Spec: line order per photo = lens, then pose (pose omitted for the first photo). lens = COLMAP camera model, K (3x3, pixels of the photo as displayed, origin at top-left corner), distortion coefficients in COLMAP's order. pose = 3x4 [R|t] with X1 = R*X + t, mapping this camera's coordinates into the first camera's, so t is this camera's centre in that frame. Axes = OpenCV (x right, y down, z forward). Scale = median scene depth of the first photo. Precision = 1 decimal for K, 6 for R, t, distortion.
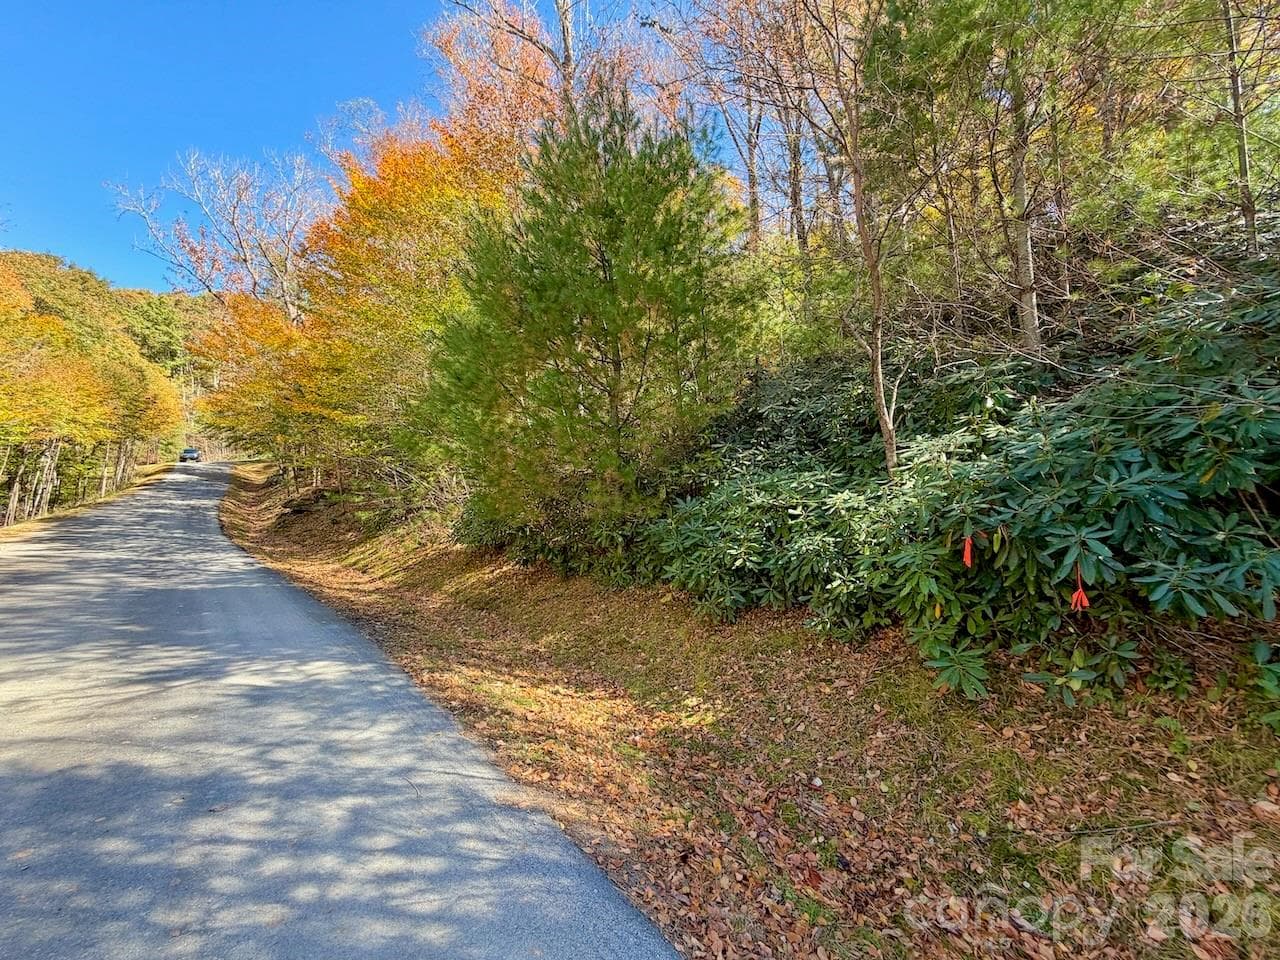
lens RADIAL K [[510.0, 0, 641.3], [0, 510.0, 478.6], [0, 0, 1]] dist [-0.001120, -0.000005]
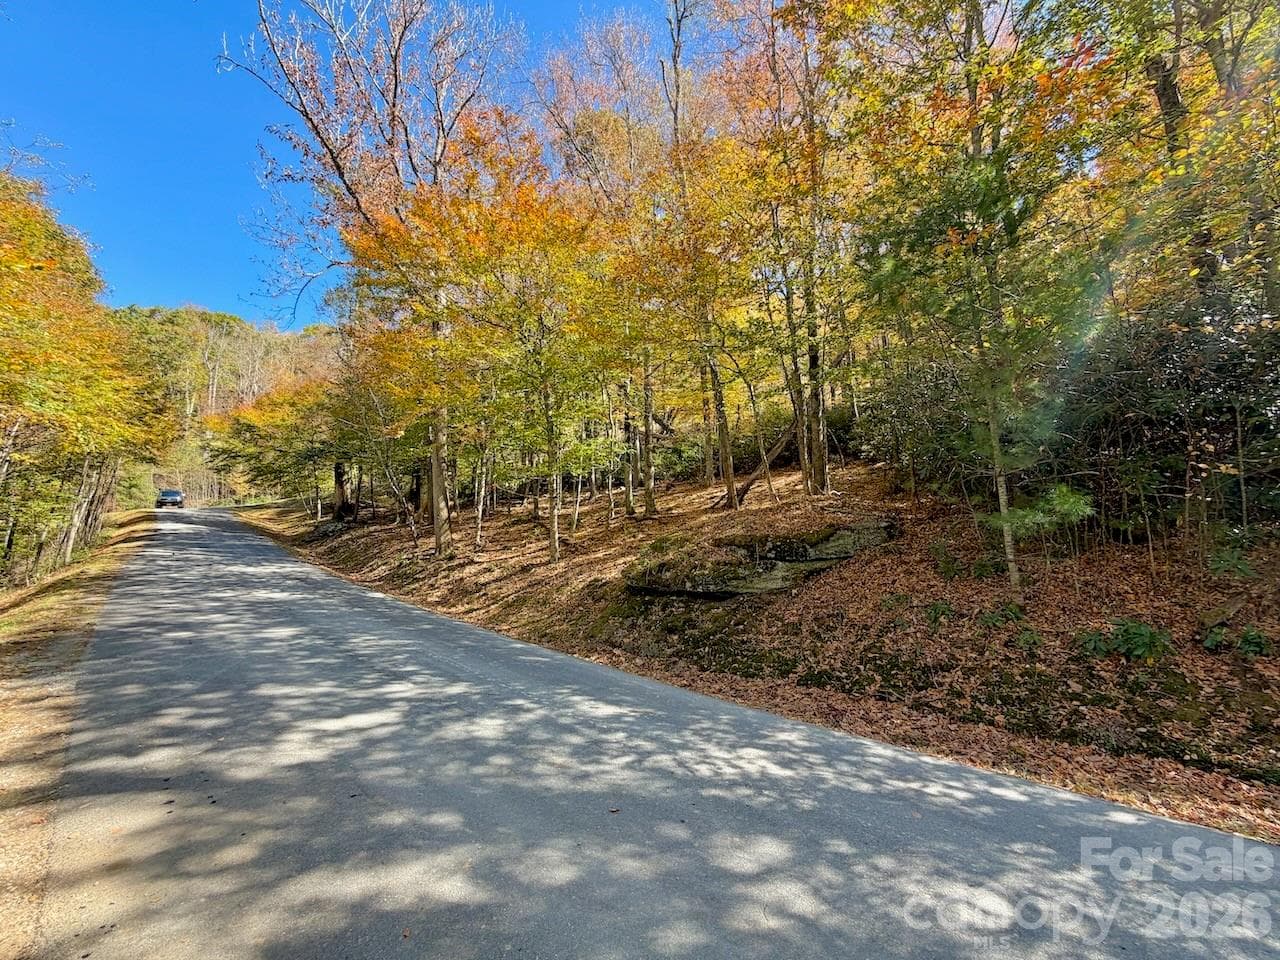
lens RADIAL K [[510.0, 0, 640.0], [0, 510.0, 482.9], [0, 0, 1]] dist [-0.001120, -0.000005]
pose [[0.997103, -0.008380, 0.075601, -0.273566], [0.014687, 0.996420, -0.083259, 0.002835], [-0.074633, 0.084128, 0.993656, 0.222728]]
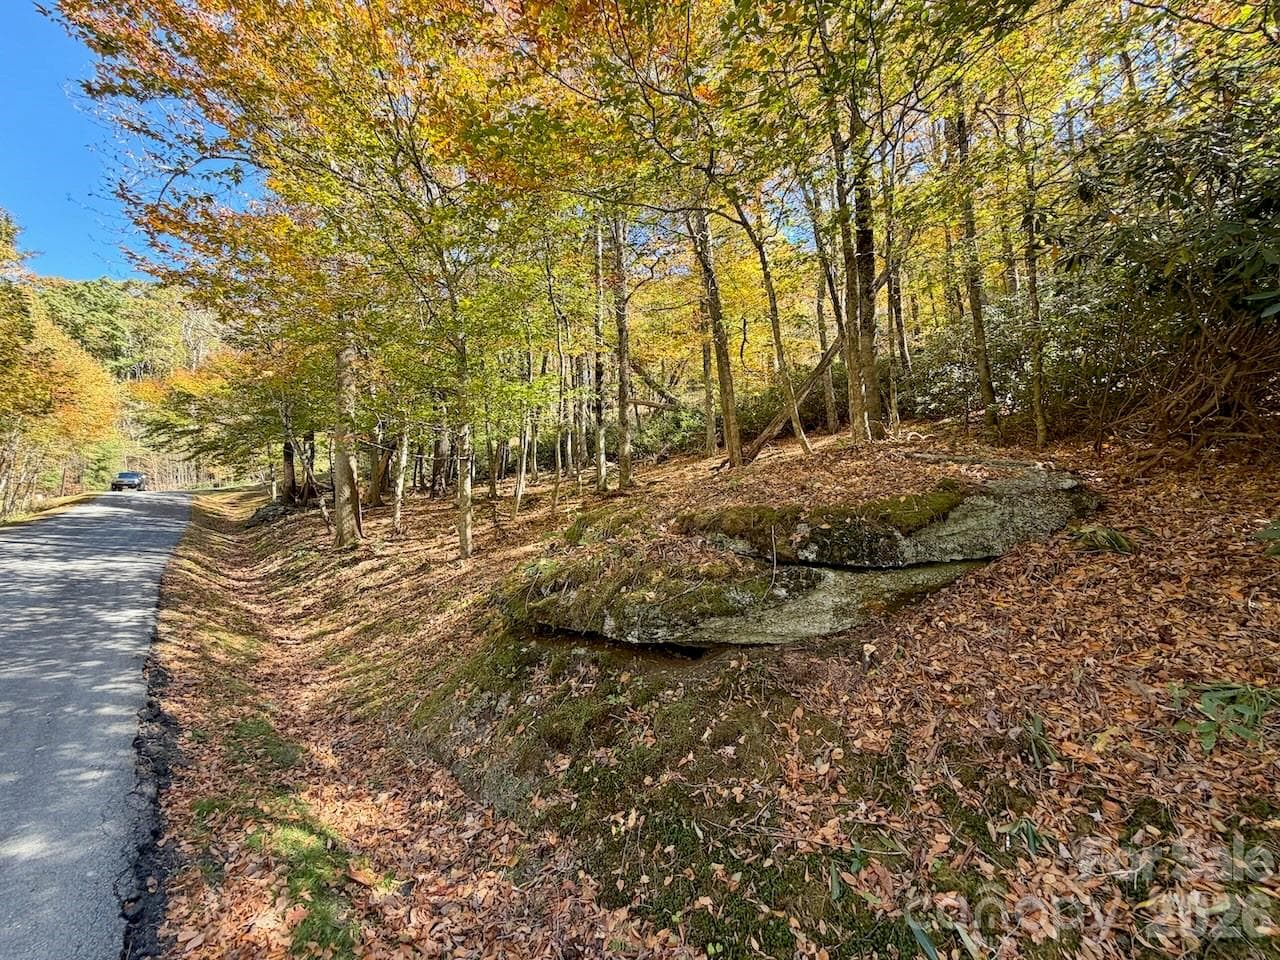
lens RADIAL K [[510.0, 0, 636.9], [0, 510.0, 479.8], [0, 0, 1]] dist [-0.001120, -0.000005]
pose [[0.998927, -0.011540, 0.044847, -0.248583], [0.014457, 0.997762, -0.065288, 0.006562], [-0.043993, 0.065866, 0.996858, 0.305041]]
